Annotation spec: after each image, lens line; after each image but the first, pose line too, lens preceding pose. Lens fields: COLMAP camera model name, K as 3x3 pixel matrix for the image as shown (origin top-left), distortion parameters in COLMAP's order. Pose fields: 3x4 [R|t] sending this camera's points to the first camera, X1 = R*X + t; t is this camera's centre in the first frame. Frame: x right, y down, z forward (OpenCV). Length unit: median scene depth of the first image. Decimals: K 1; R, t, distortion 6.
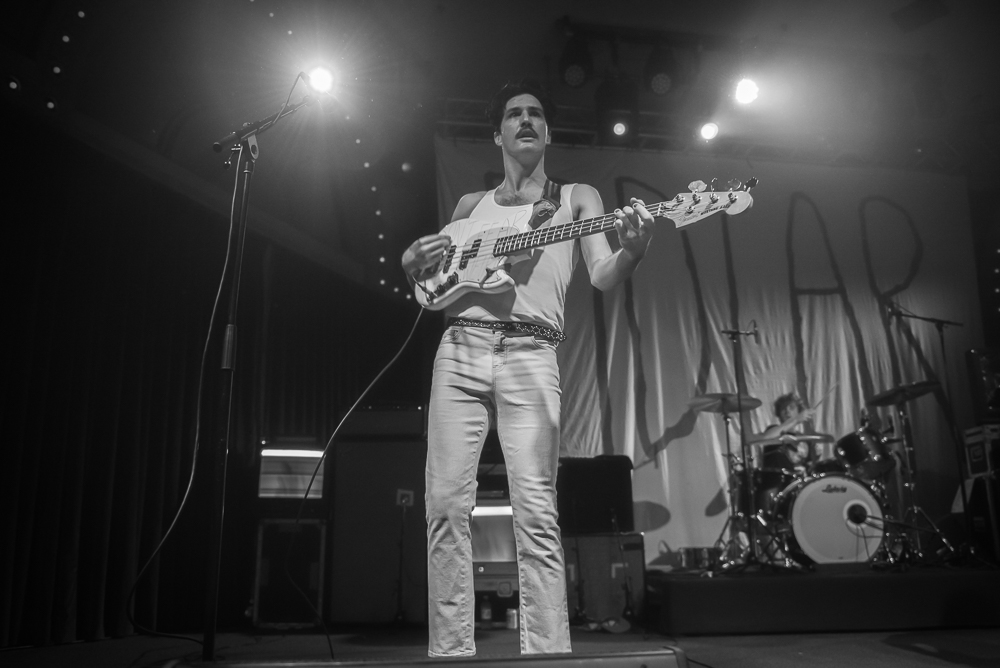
lens RADIAL K [[746.5, 0, 500.3], [0, 746.5, 375.7], [0, 0, 1]] dist [-0.056815, -0.006863]
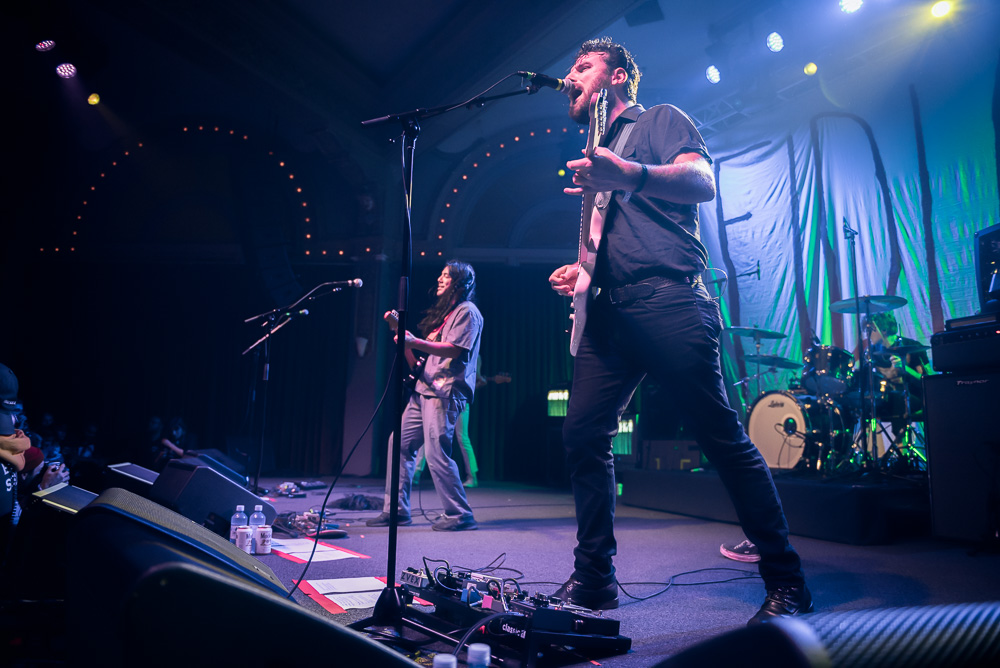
lens RADIAL K [[666.2, 0, 500.0], [0, 666.2, 334.0], [0, 0, 1]] dist [-0.068836, -0.004478]
pose [[0.419180, -0.123052, -0.899525, 1.165544], [0.180551, 0.982282, -0.050236, 0.019458], [0.889769, -0.141353, 0.433971, 0.183424]]
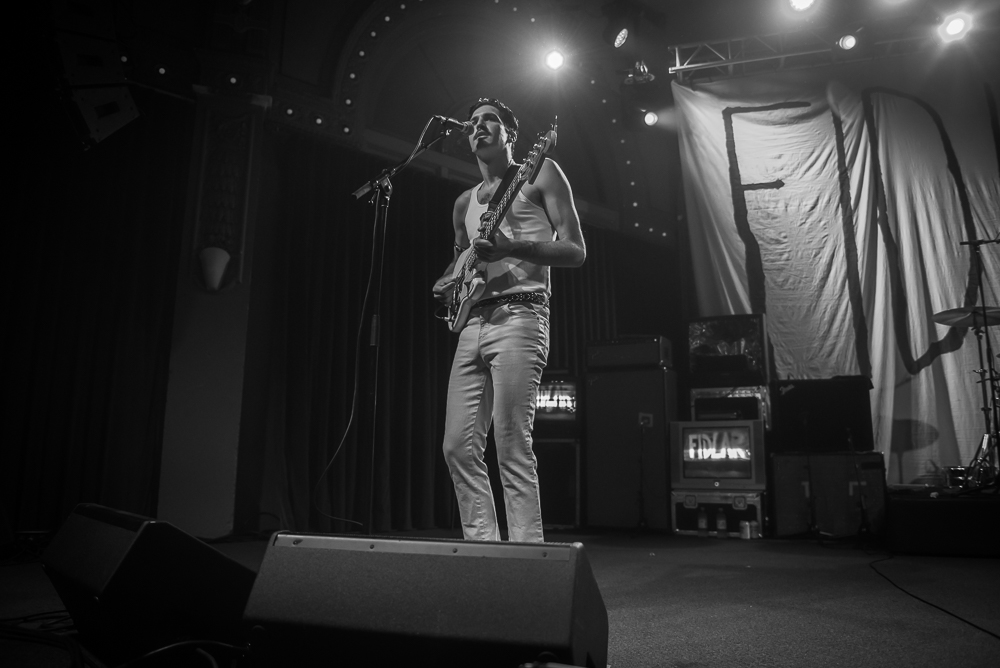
lens RADIAL K [[694.9, 0, 500.0], [0, 694.9, 337.7], [0, 0, 1]] dist [-0.056626, -0.002288]
pose [[0.905351, -0.056073, -0.420945, 0.121556], [0.077497, 0.996414, 0.033948, -0.014264], [0.417532, -0.063357, 0.906451, -0.041974]]
